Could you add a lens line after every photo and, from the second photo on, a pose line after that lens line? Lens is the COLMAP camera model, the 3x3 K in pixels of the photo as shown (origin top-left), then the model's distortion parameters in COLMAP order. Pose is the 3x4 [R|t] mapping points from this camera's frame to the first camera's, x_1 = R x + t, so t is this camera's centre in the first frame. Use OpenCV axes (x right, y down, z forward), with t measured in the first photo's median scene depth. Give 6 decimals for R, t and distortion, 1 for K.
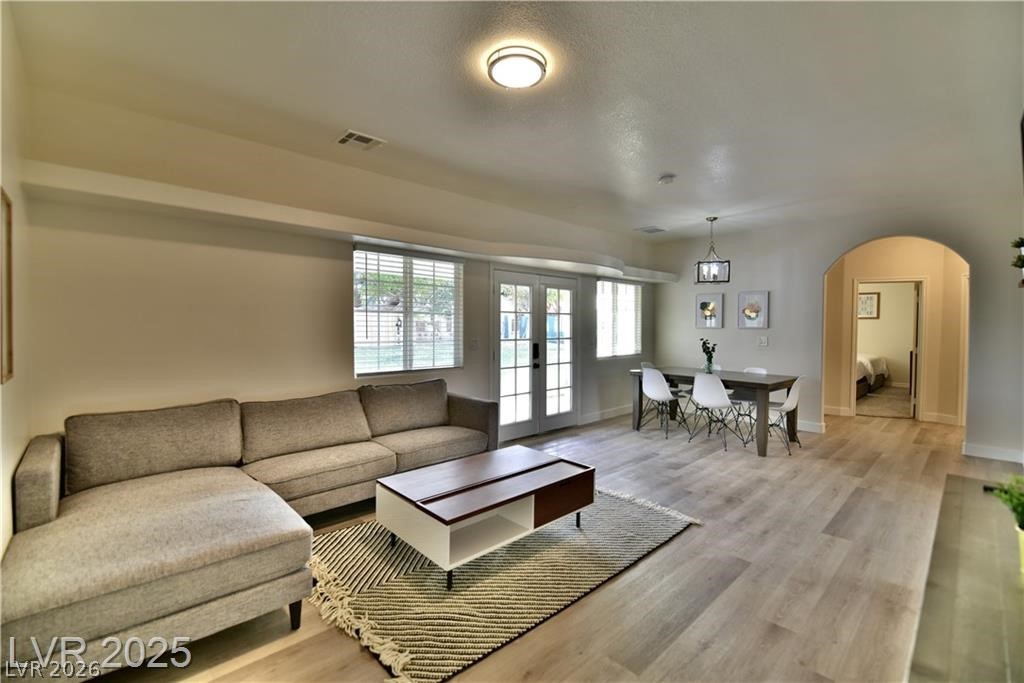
lens RADIAL K [[444.1, 0, 513.9], [0, 444.1, 337.5], [0, 0, 1]] dist [0.001178, -0.008096]
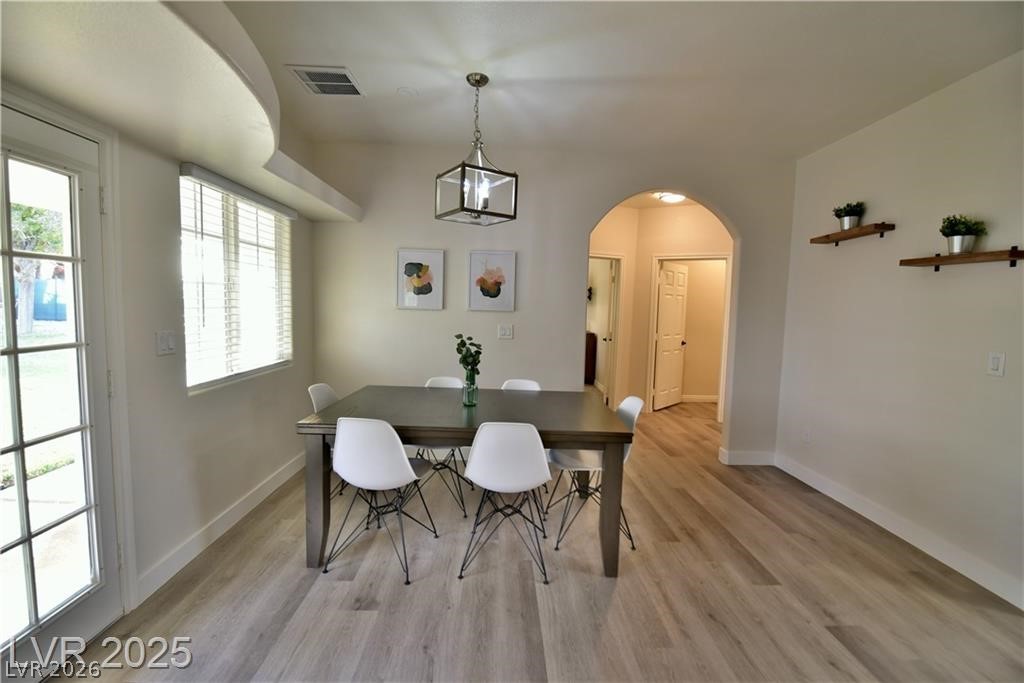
lens RADIAL K [[444.1, 0, 513.9], [0, 444.1, 337.5], [0, 0, 1]] dist [0.001178, -0.008096]
pose [[0.659291, -0.040242, 0.750810, 0.109158], [-0.002048, 0.998467, 0.055314, -0.021058], [-0.751885, -0.038006, 0.658198, 0.665945]]
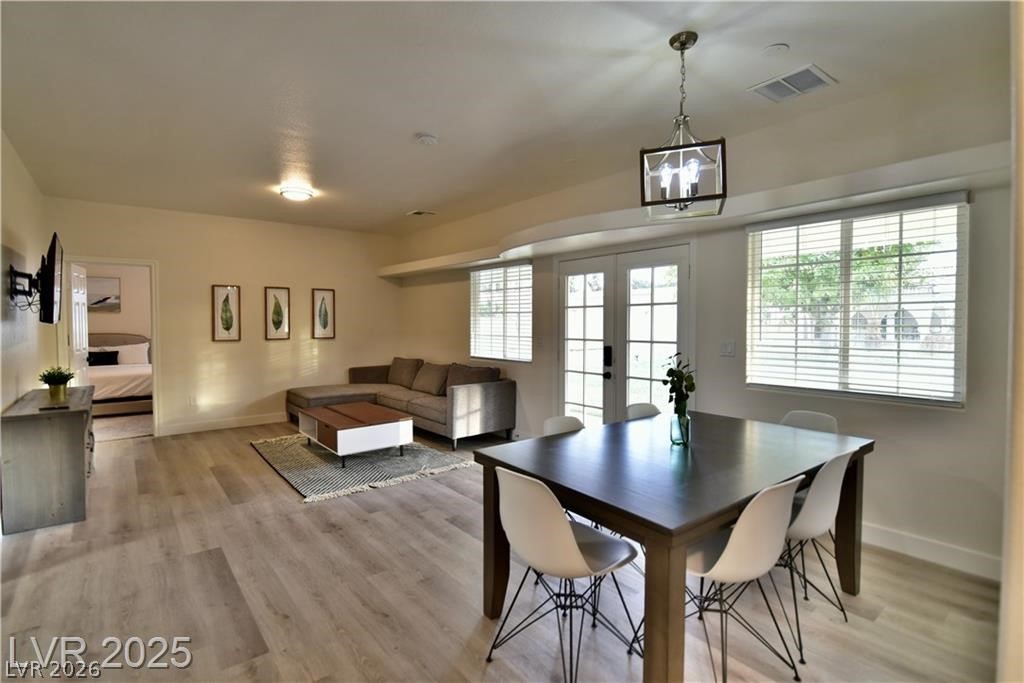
lens RADIAL K [[481.8, 0, 512.0], [0, 481.8, 341.5], [0, 0, 1]] dist [-0.005576, -0.000808]
pose [[-0.068112, 0.029951, -0.997228, 0.892537], [-0.030097, 0.999033, 0.032061, -0.015949], [0.997224, 0.032197, -0.067144, 0.906854]]
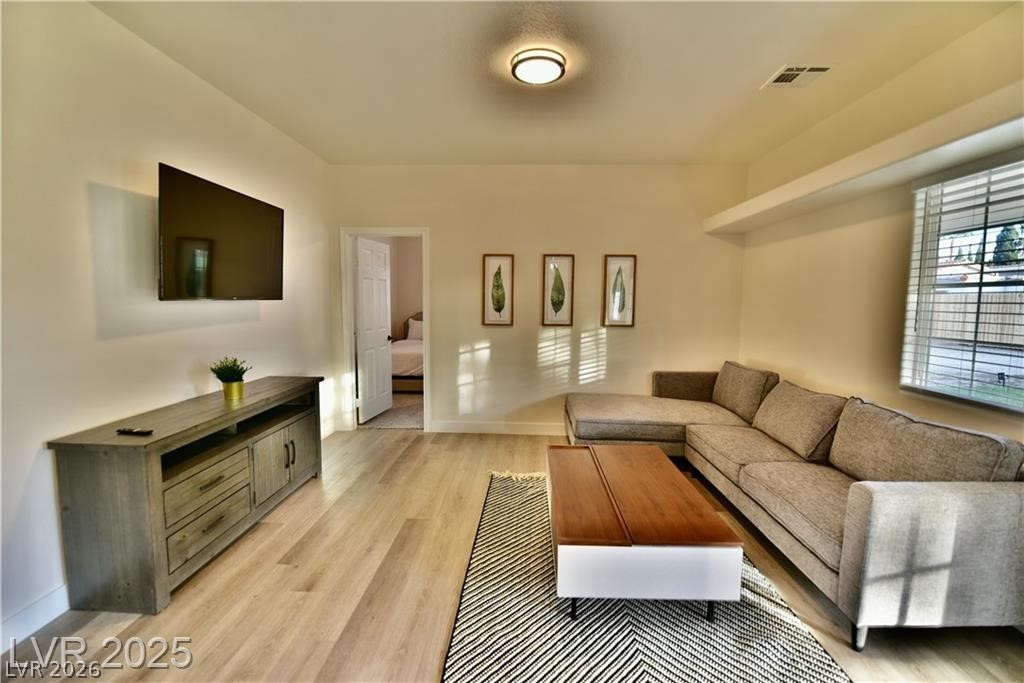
lens RADIAL K [[434.7, 0, 515.7], [0, 434.7, 337.1], [0, 0, 1]] dist [-0.000140, -0.009210]
pose [[-0.709810, 0.044638, -0.702977, 0.355304], [-0.038214, 0.994080, 0.101708, -0.022561], [0.703356, 0.099057, -0.703902, 0.759371]]
